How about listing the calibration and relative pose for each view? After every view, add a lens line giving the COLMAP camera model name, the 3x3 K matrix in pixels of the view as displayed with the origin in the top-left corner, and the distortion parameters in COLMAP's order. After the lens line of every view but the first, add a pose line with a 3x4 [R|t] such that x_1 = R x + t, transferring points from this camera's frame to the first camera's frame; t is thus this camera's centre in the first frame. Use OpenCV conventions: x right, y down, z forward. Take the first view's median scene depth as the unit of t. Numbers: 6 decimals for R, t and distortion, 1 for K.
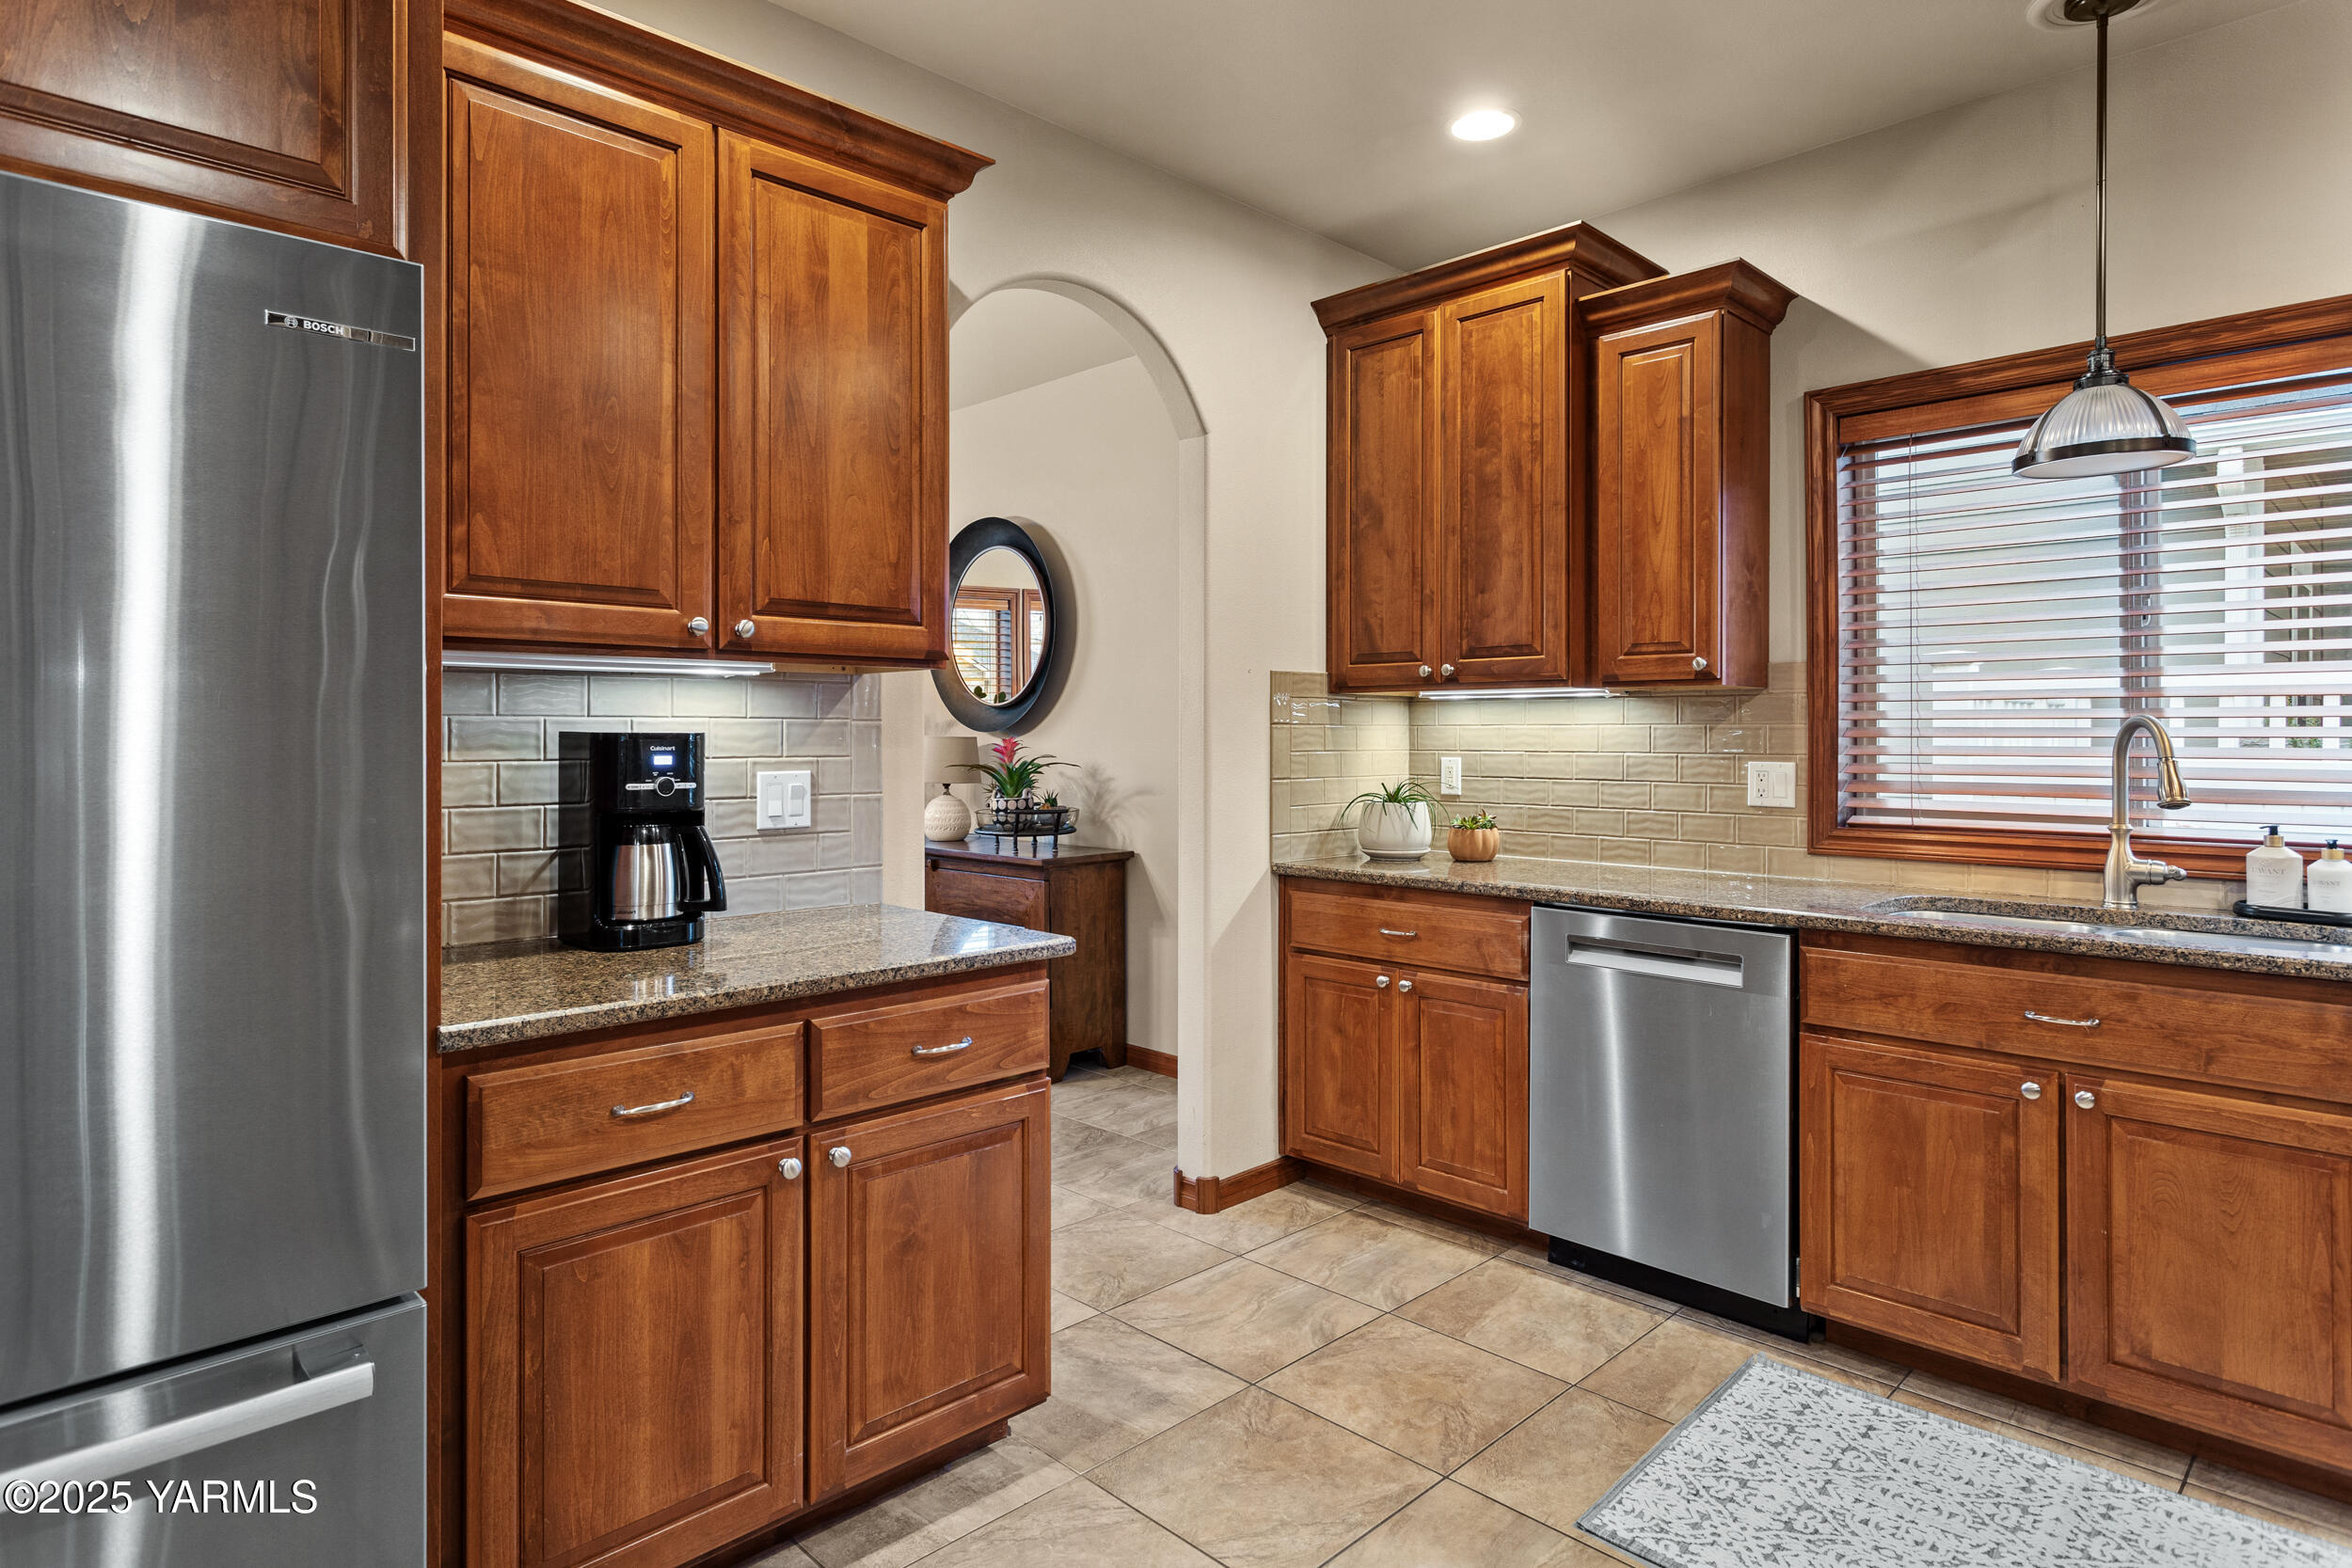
lens RADIAL K [[1312.0, 0, 1150.2], [0, 1312.0, 738.4], [0, 0, 1]] dist [0.001653, 0.003289]
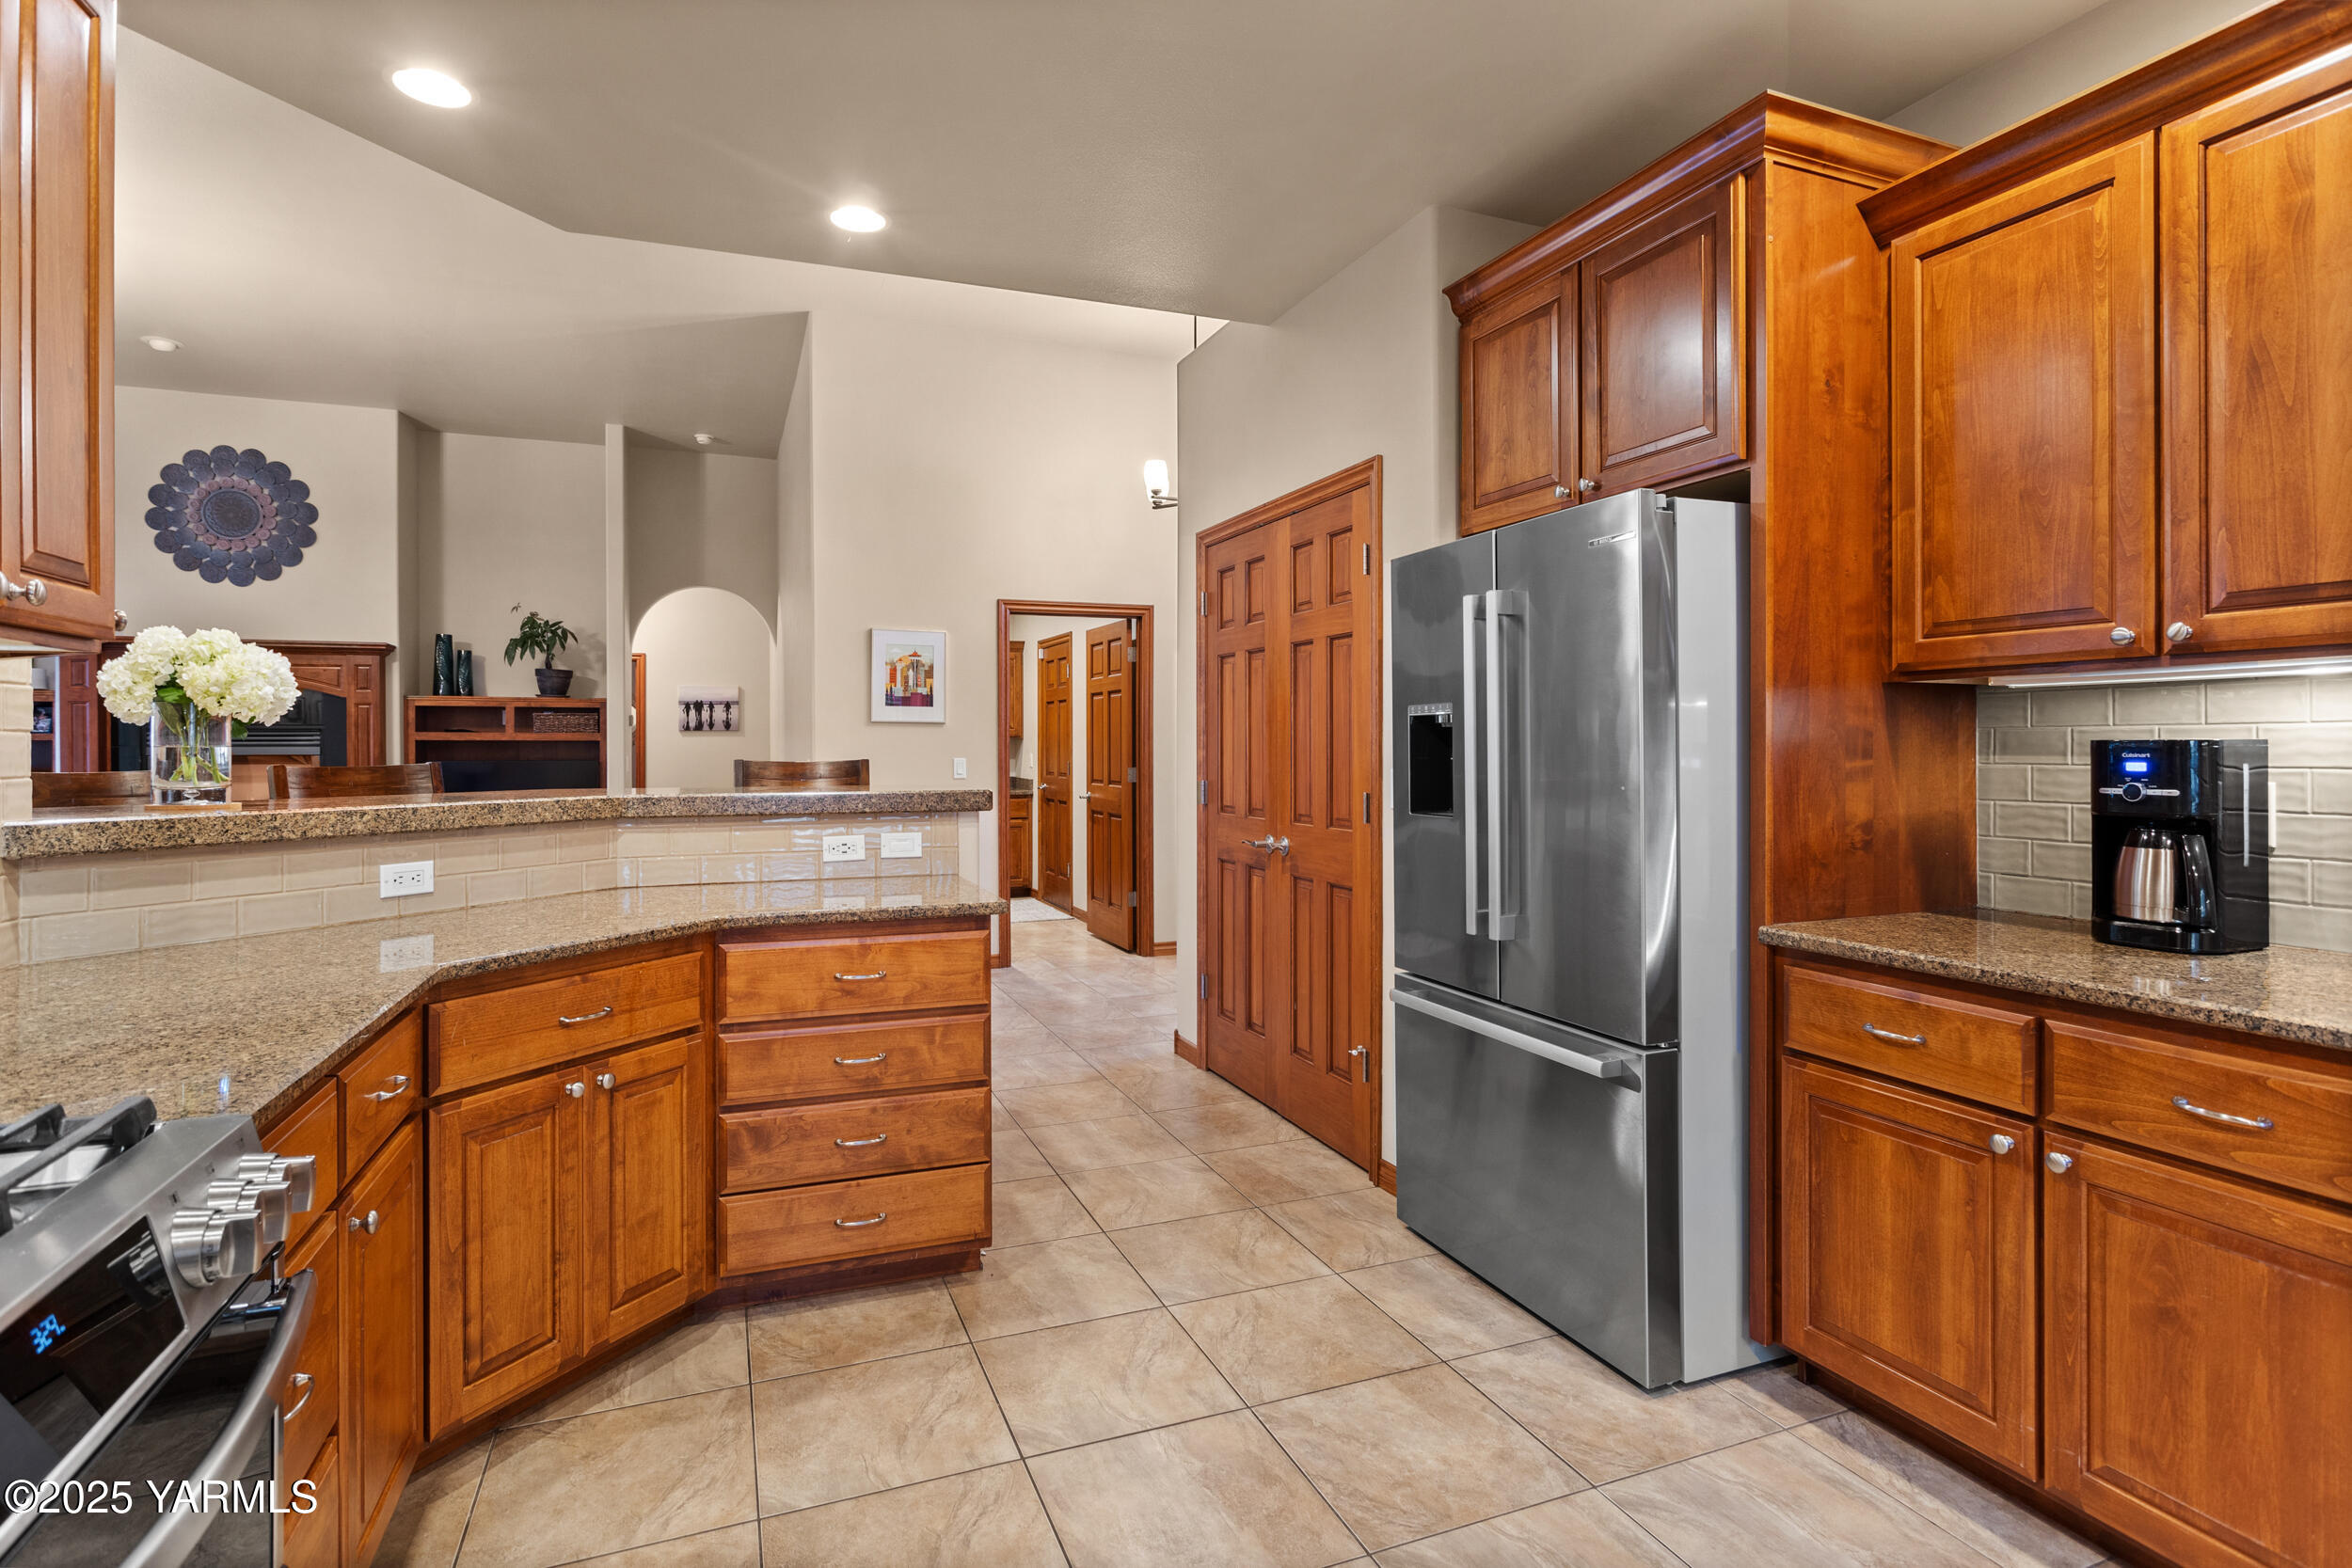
lens RADIAL K [[1224.7, 0, 1202.1], [0, 1224.7, 750.5], [0, 0, 1]] dist [-0.005875, 0.004853]
pose [[-0.380427, 0.004117, -0.924802, 0.669615], [-0.000110, 0.999990, 0.004497, -0.000342], [0.924811, 0.001813, -0.380423, 0.573266]]
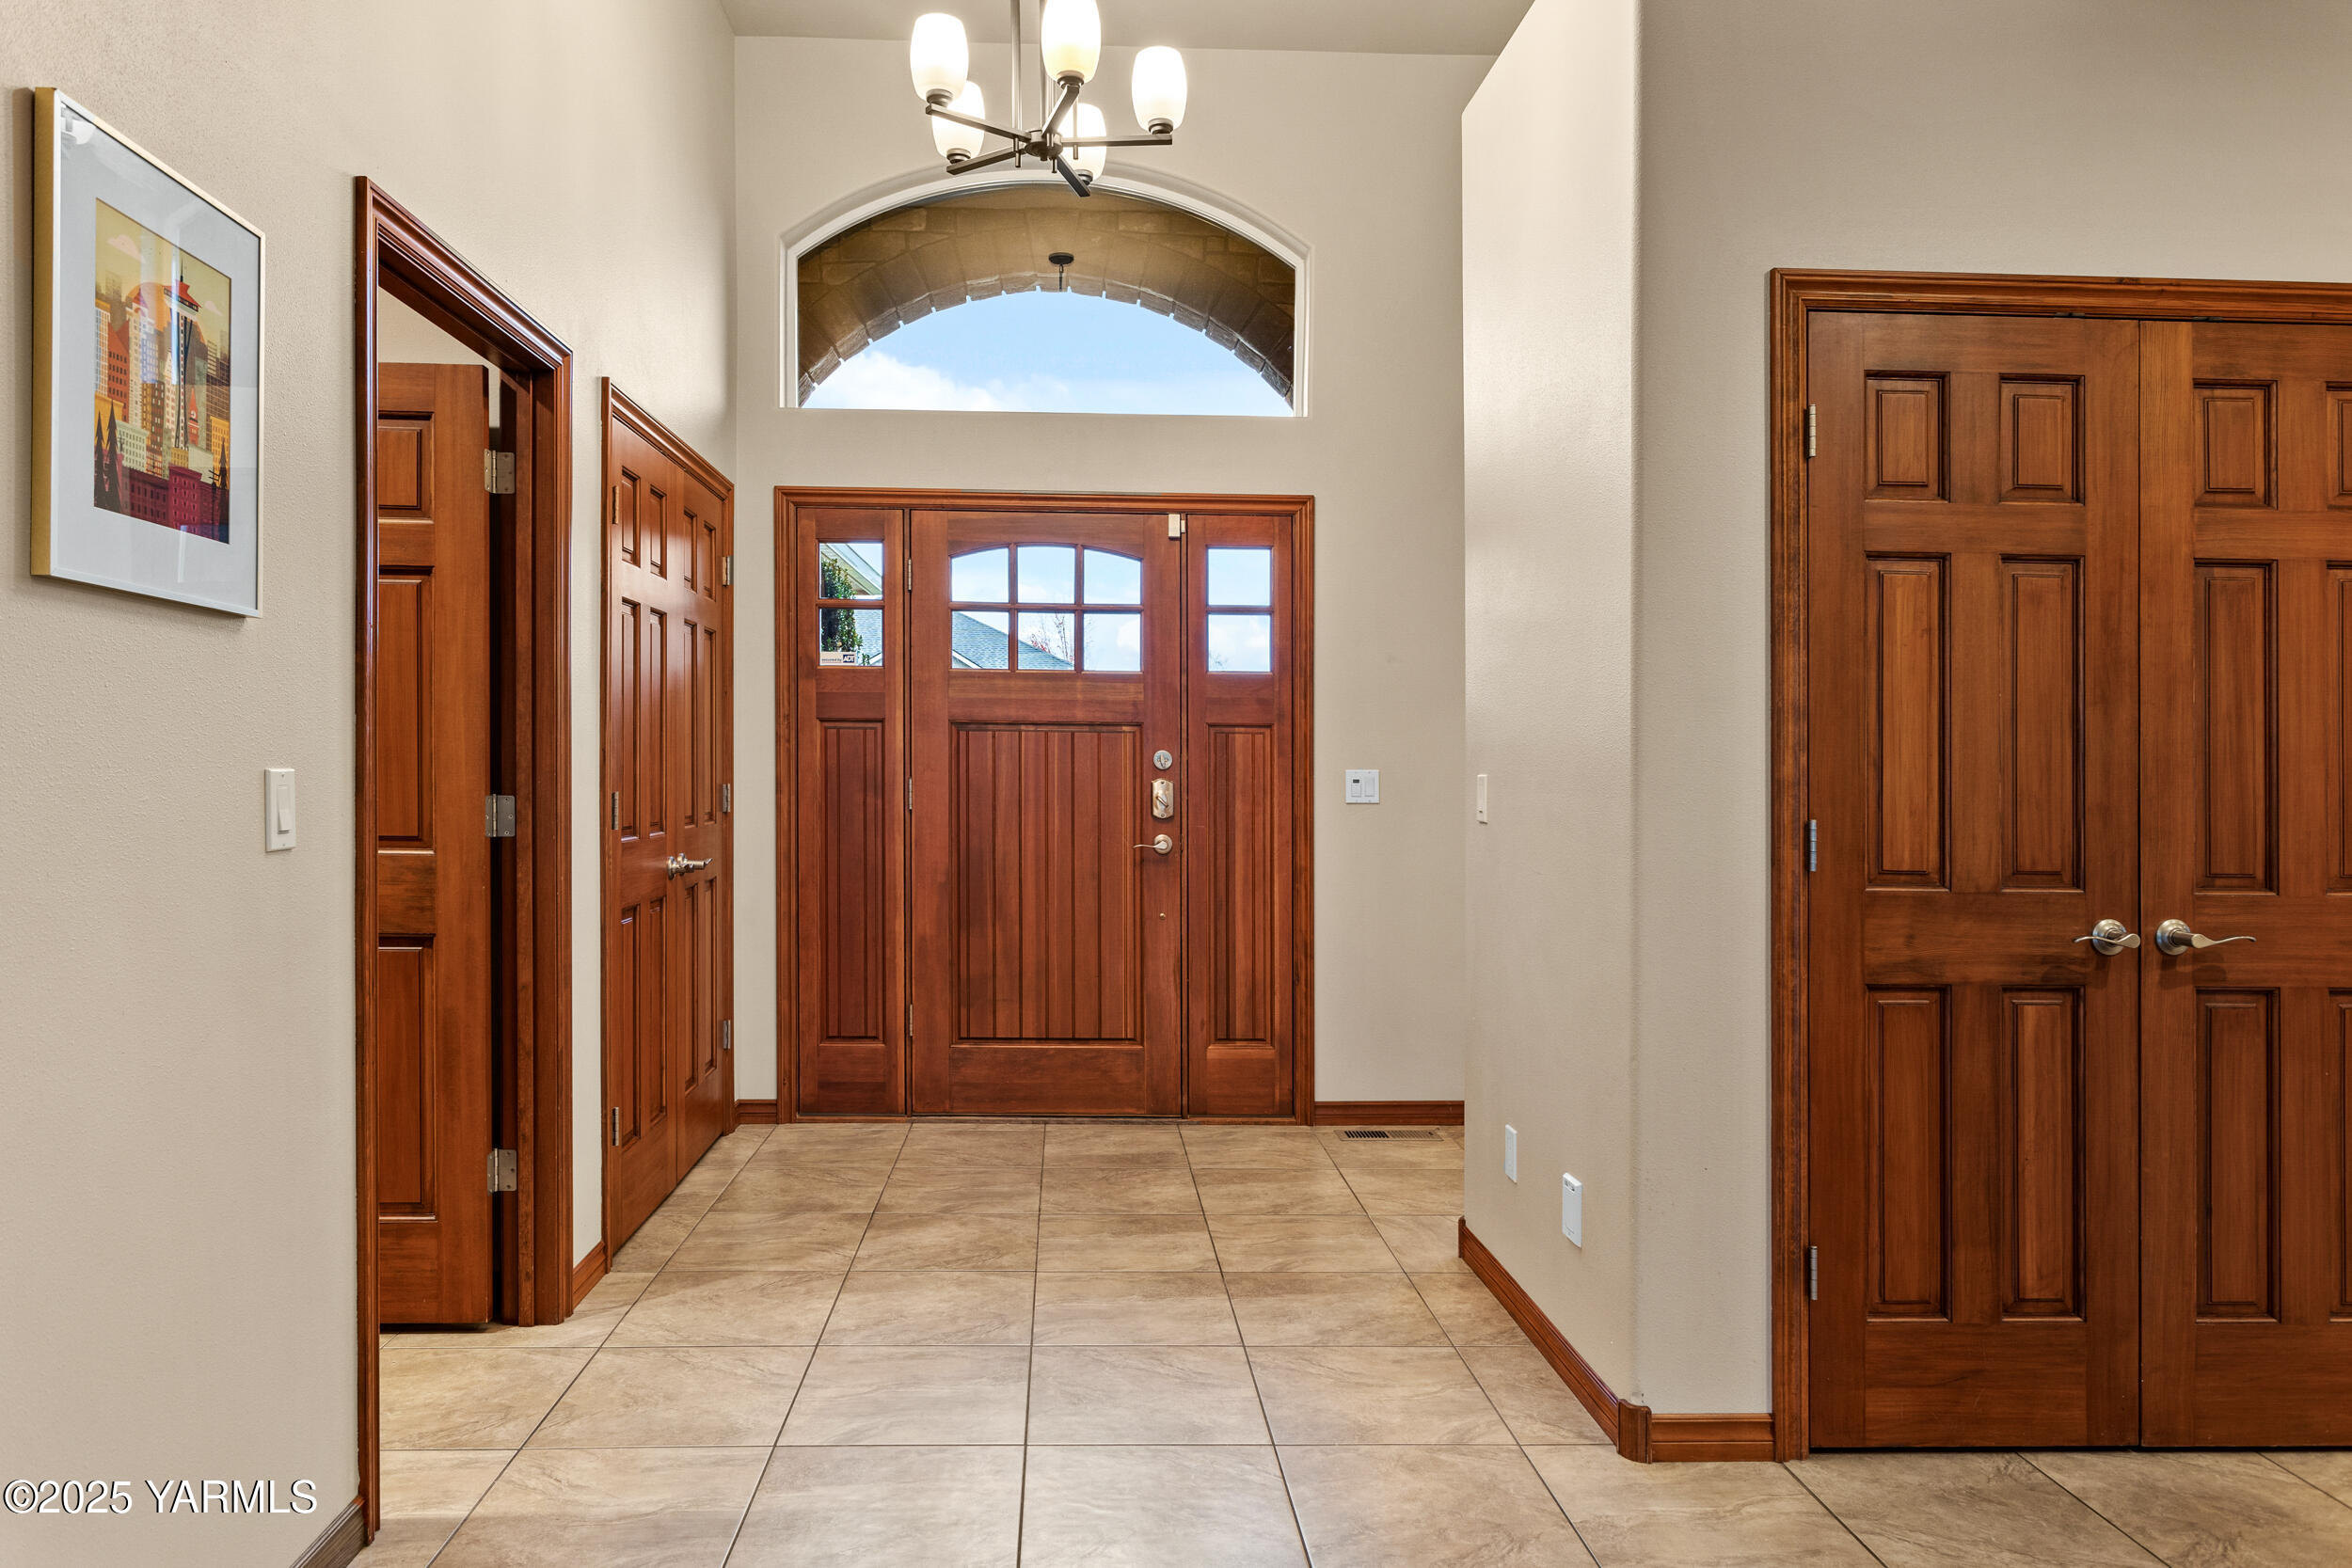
lens RADIAL K [[1492.4, 0, 1076.5], [0, 1492.4, 768.4], [0, 0, 1]] dist [-0.000031, 0.002395]
pose [[0.735328, 0.005610, -0.677688, -0.660510], [-0.009126, 0.999957, -0.001625, 0.024957], [0.677650, 0.007380, 0.735348, -1.151361]]
